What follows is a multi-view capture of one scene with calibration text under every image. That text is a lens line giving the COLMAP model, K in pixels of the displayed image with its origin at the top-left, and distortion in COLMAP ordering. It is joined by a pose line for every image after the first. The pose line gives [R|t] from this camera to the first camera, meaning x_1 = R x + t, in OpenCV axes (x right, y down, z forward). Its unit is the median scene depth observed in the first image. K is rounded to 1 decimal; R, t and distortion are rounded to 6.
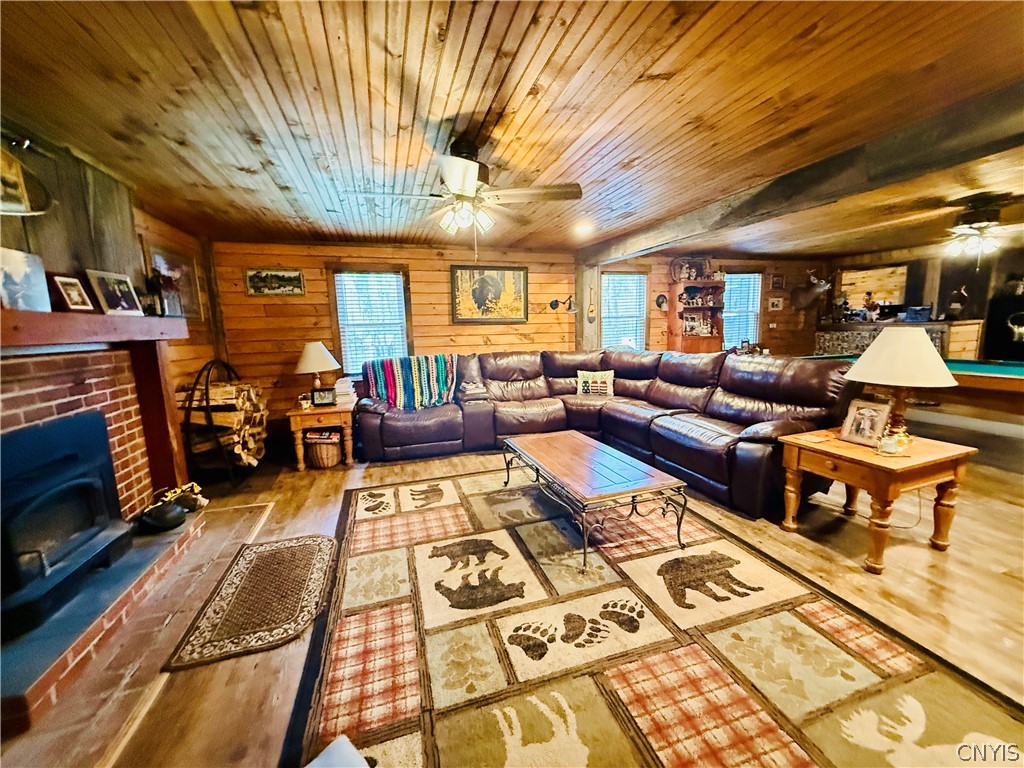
lens RADIAL K [[407.5, 0, 514.1], [0, 407.5, 384.7], [0, 0, 1]] dist [-0.000957, -0.000184]
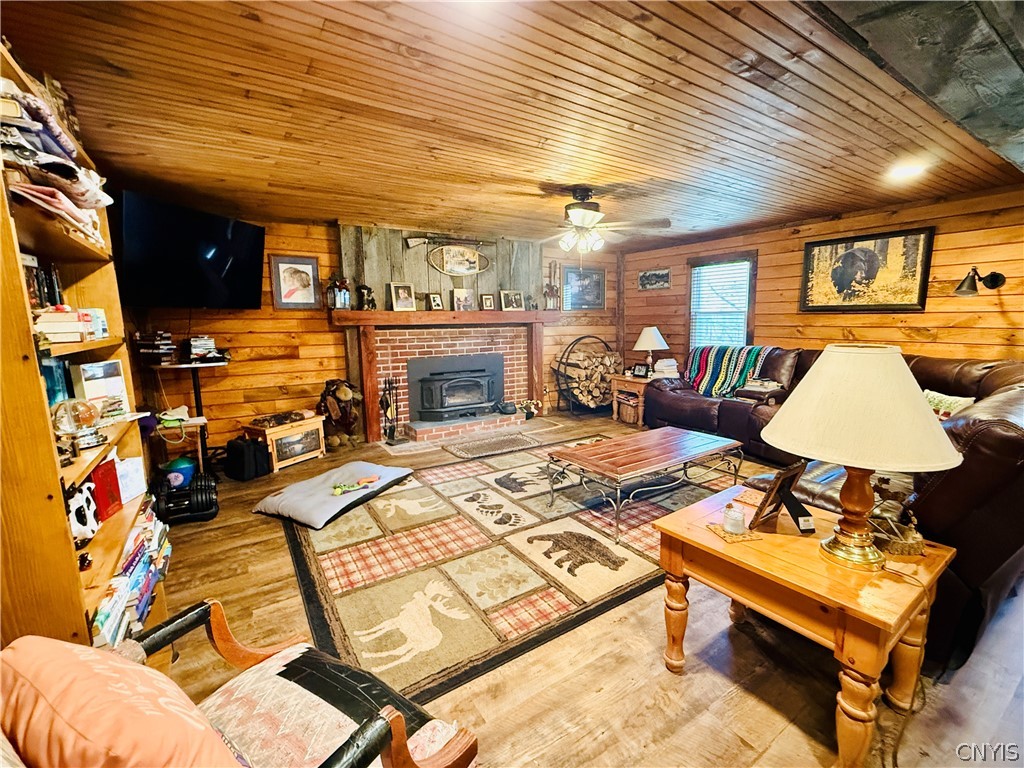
lens RADIAL K [[444.8, 0, 510.6], [0, 444.8, 385.5], [0, 0, 1]] dist [-0.003336, -0.000273]
pose [[0.257423, 0.166186, -0.951901, 1.287716], [-0.129790, 0.982120, 0.136362, -0.100918], [0.957543, 0.088445, 0.274389, 0.385836]]
